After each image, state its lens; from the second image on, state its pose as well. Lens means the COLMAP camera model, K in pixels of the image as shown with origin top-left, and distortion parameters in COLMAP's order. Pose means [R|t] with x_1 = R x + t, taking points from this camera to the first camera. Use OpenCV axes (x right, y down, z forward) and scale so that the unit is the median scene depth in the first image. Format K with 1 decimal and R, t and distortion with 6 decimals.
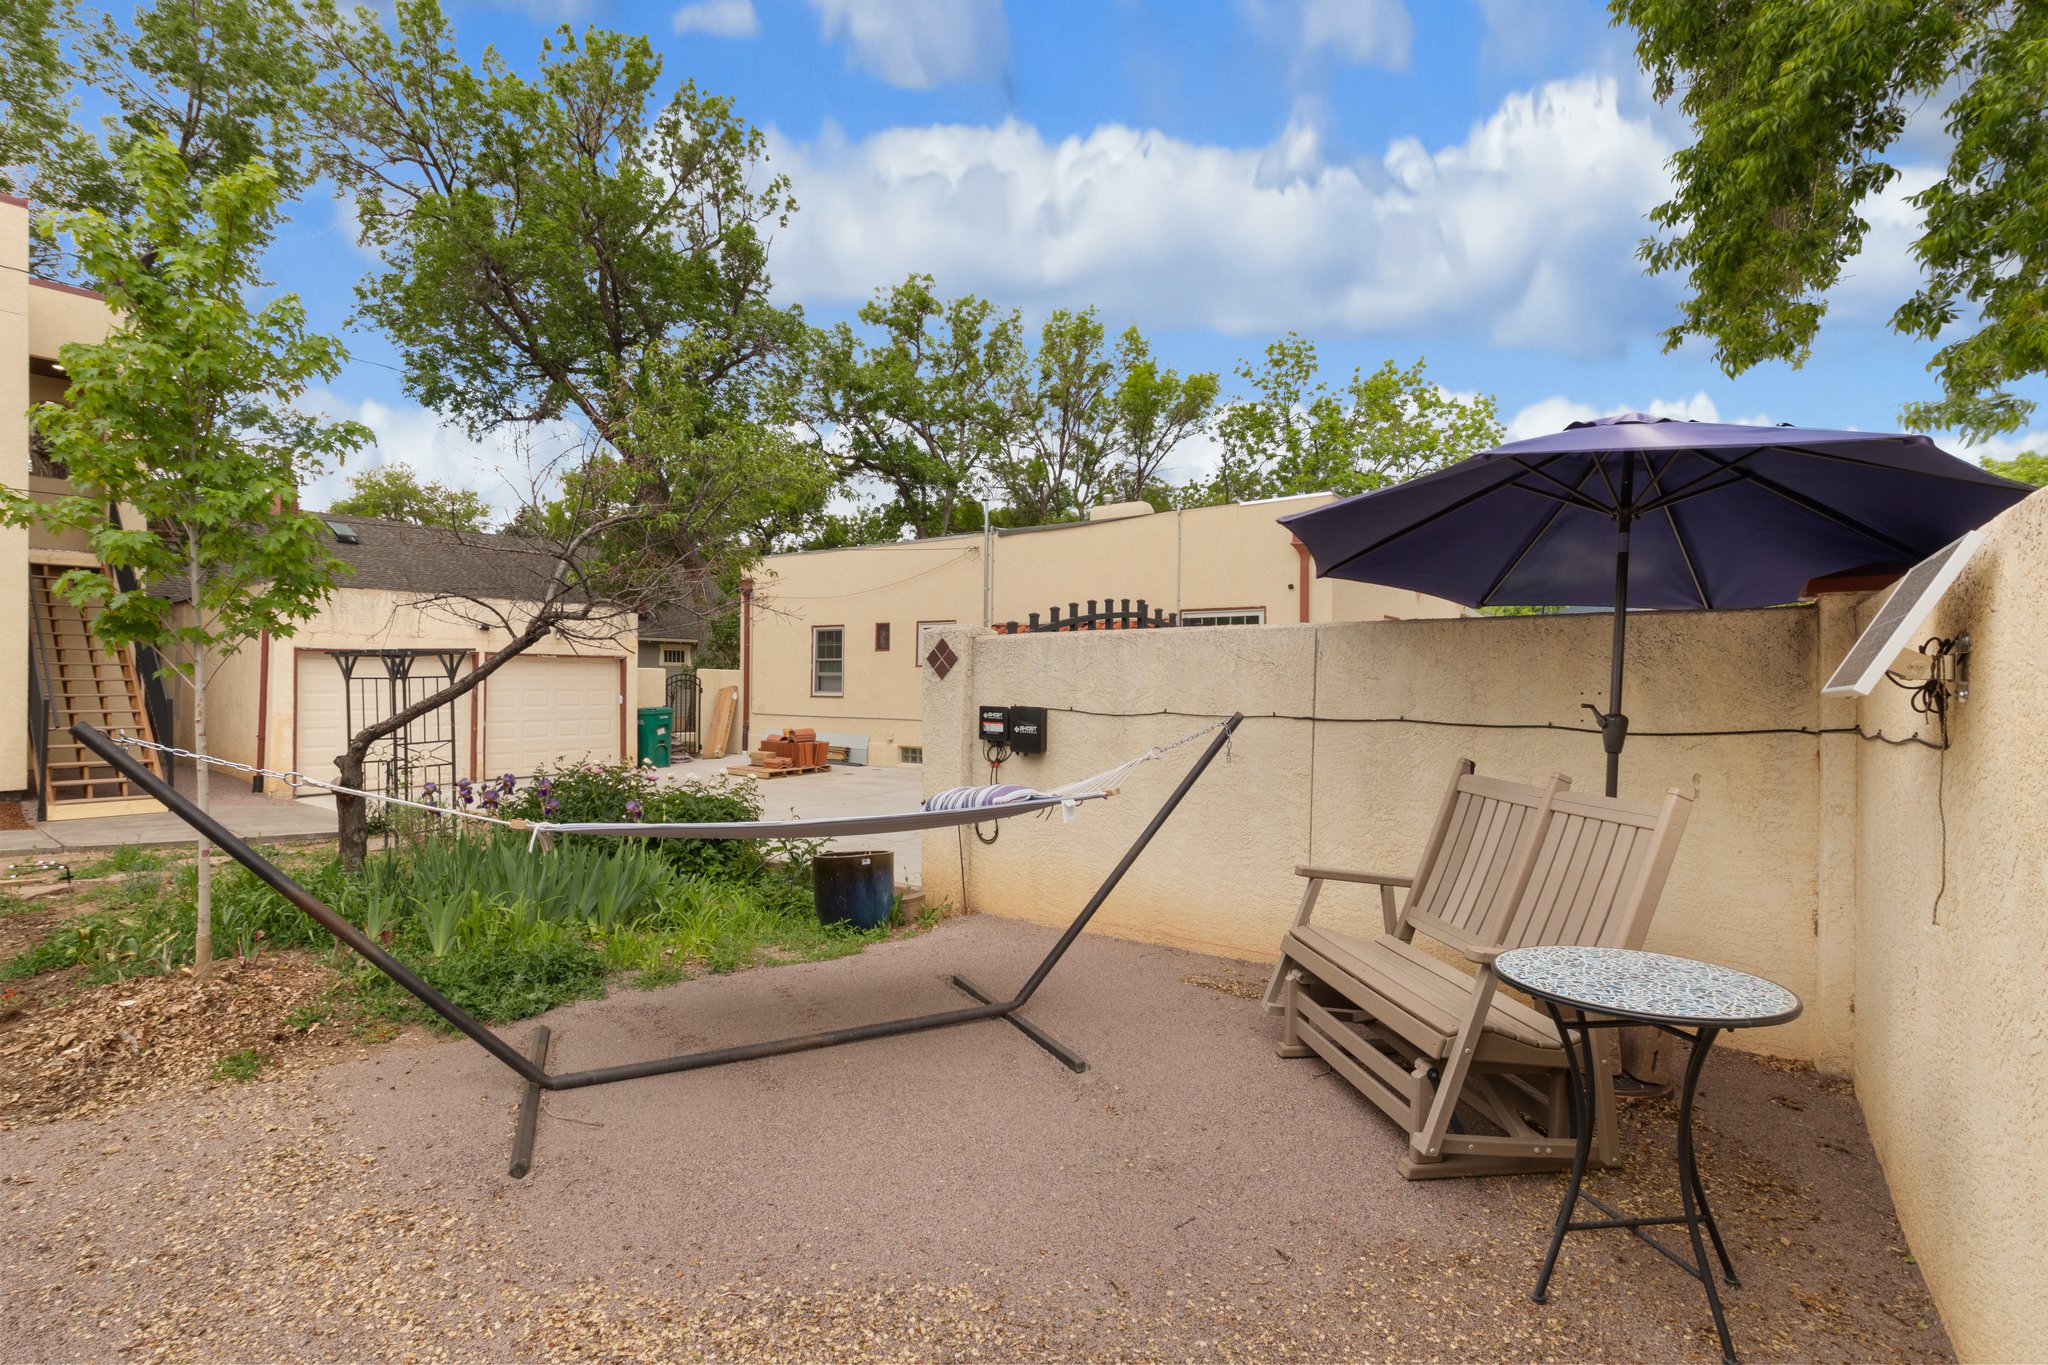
lens RADIAL K [[952.5, 0, 1000.6], [0, 952.5, 676.2], [0, 0, 1]] dist [0.002930, -0.000362]
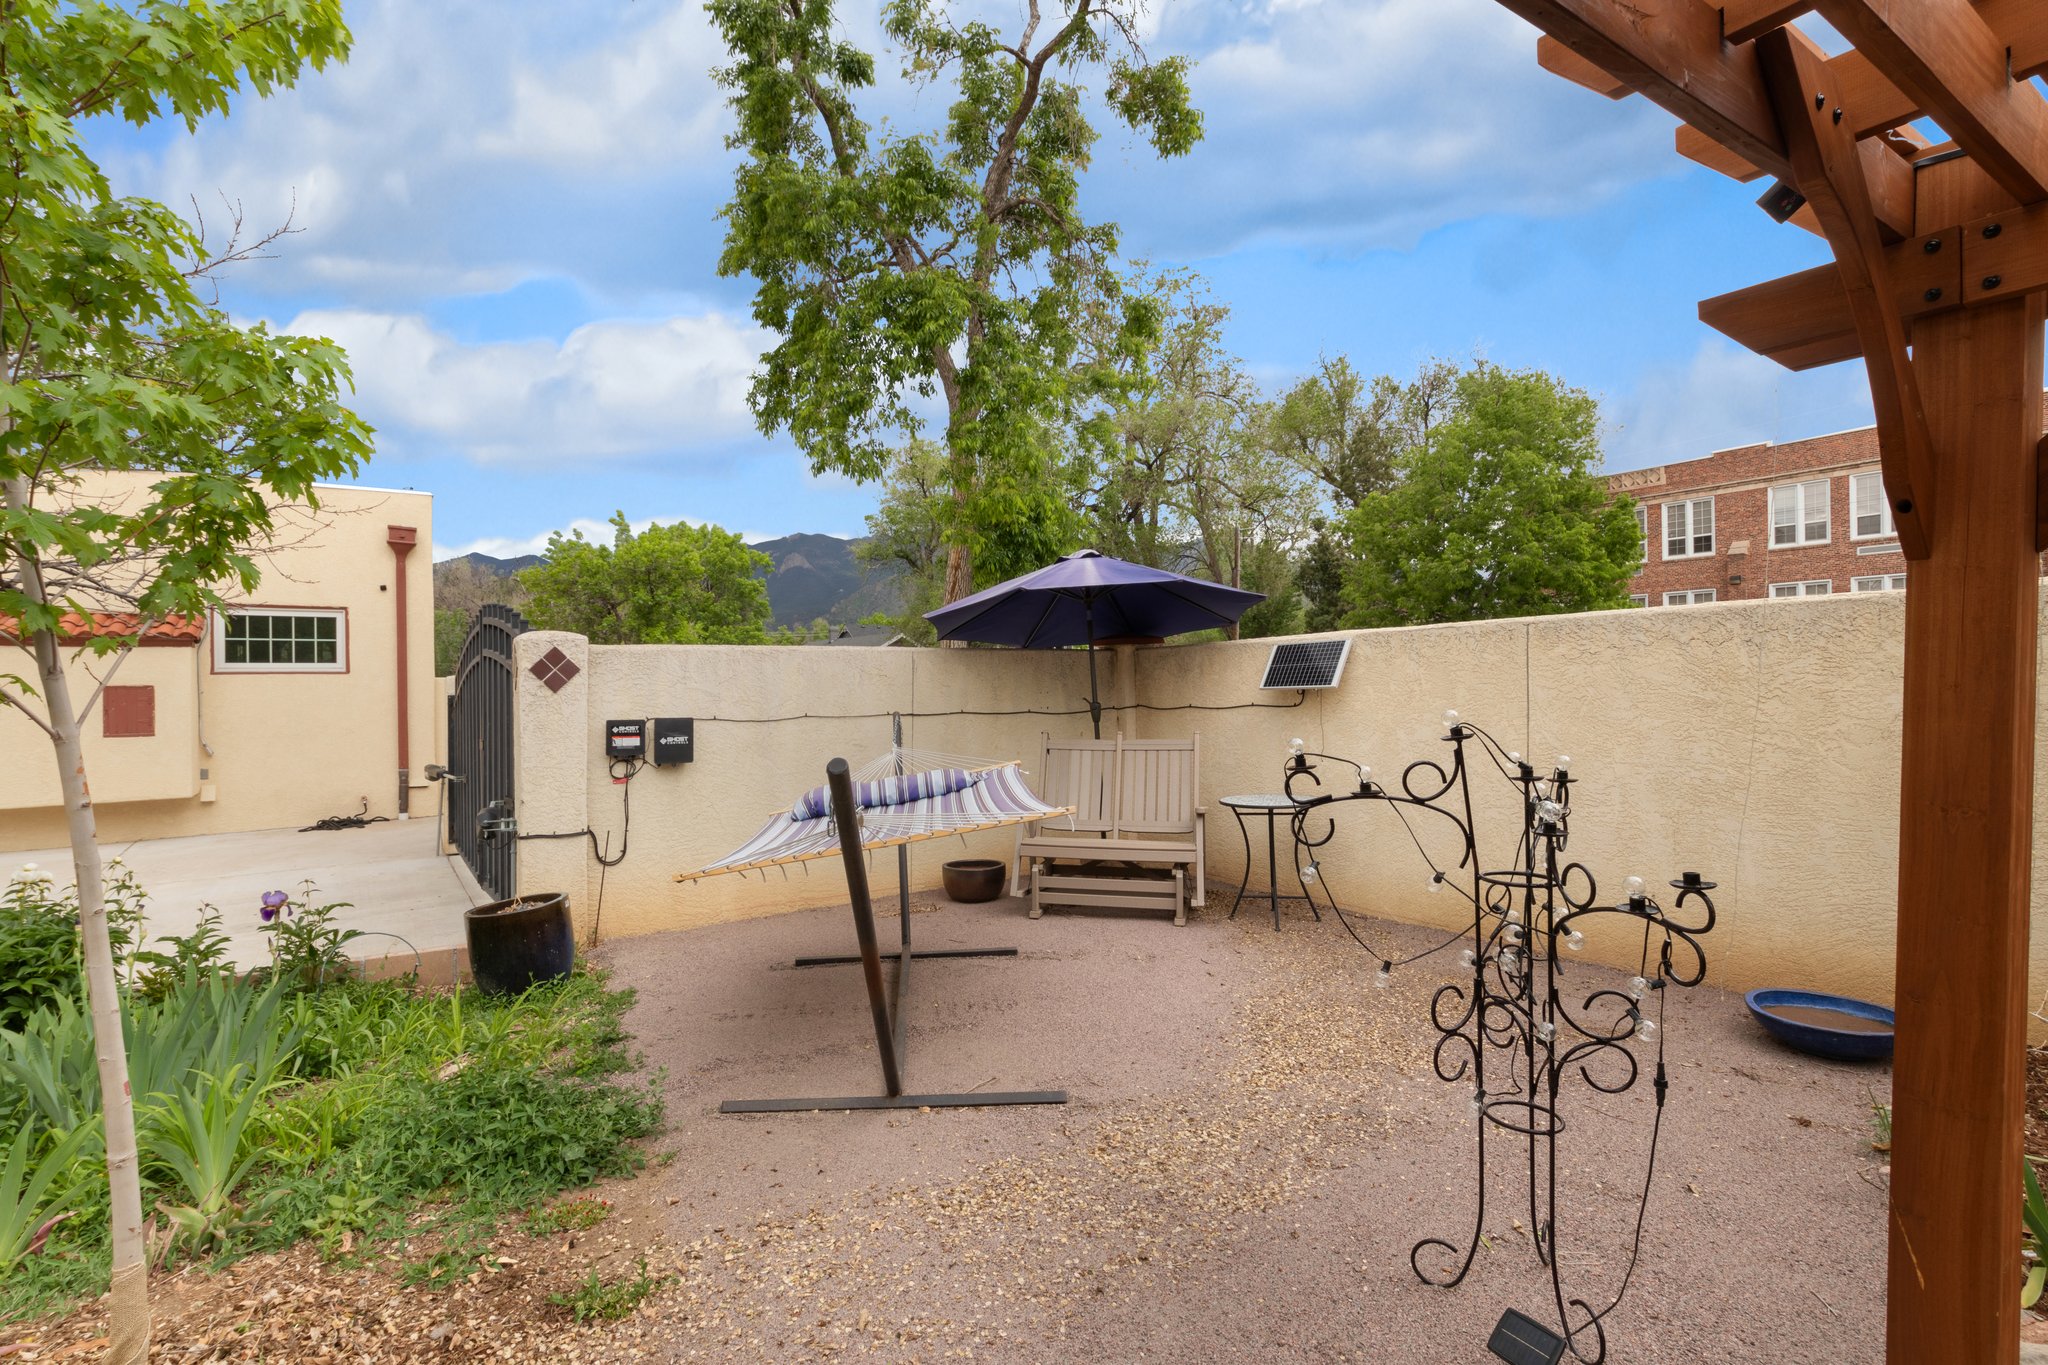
lens RADIAL K [[978.3, 0, 999.1], [0, 978.3, 679.1], [0, 0, 1]] dist [0.001700, -0.000077]
pose [[0.326779, -0.003175, 0.945095, -0.830423], [0.008943, 0.999960, 0.000267, -0.006497], [-0.945058, 0.008365, 0.326794, 0.325769]]
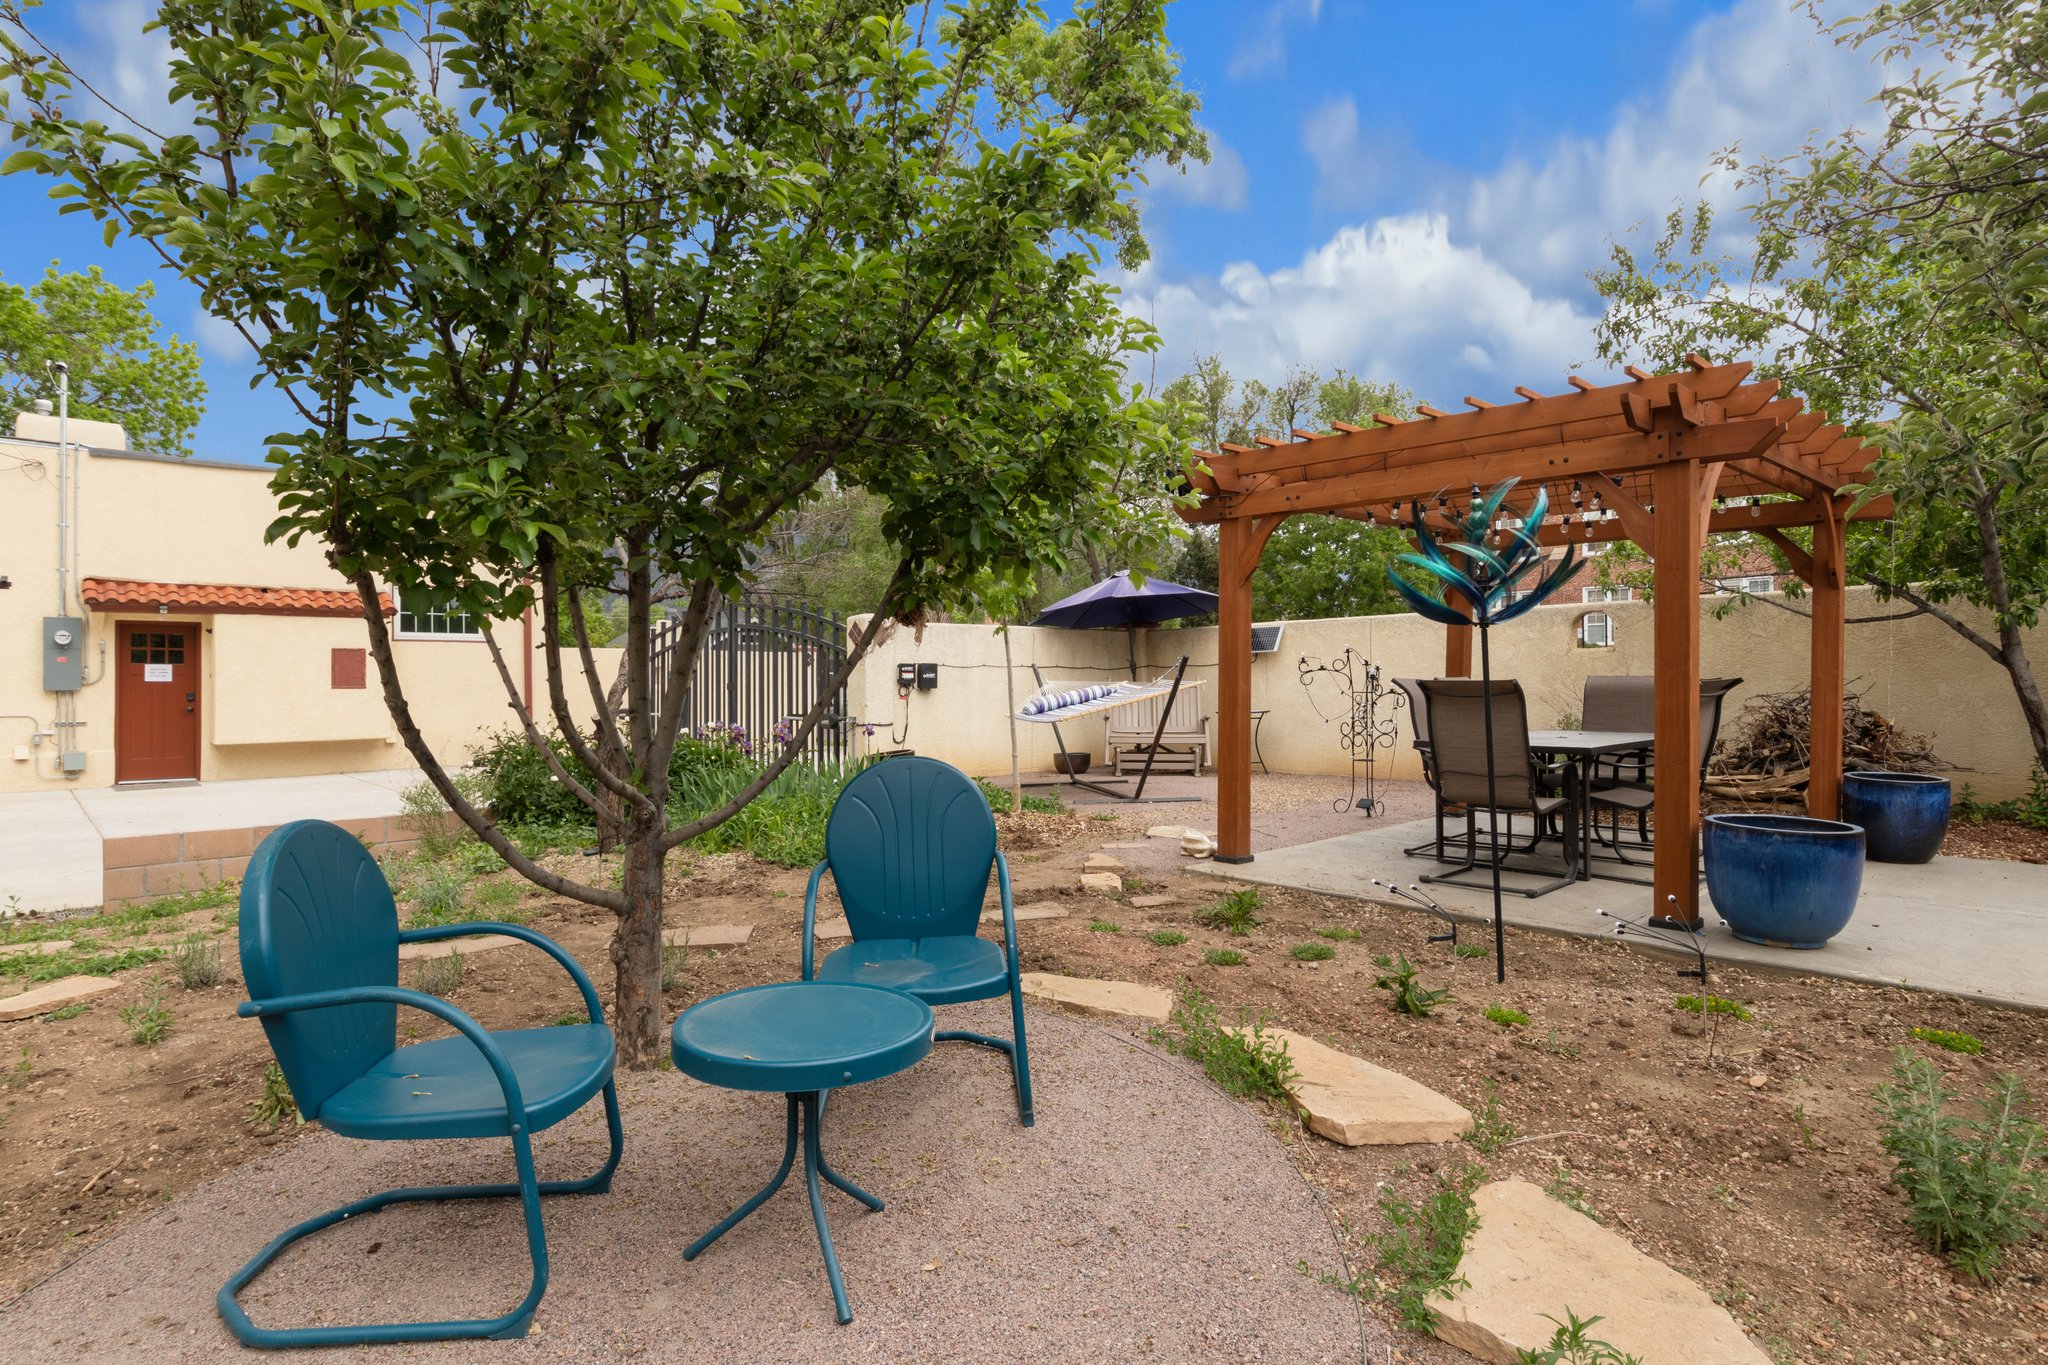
lens RADIAL K [[1125.4, 0, 1024.0], [0, 1125.4, 682.5], [0, 0, 1]] dist [0.002269, 0.000110]
pose [[0.143793, -0.007913, 0.989576, -2.032018], [-0.000741, 0.999967, 0.008103, 0.050177], [-0.989608, -0.001898, 0.143782, 0.504050]]
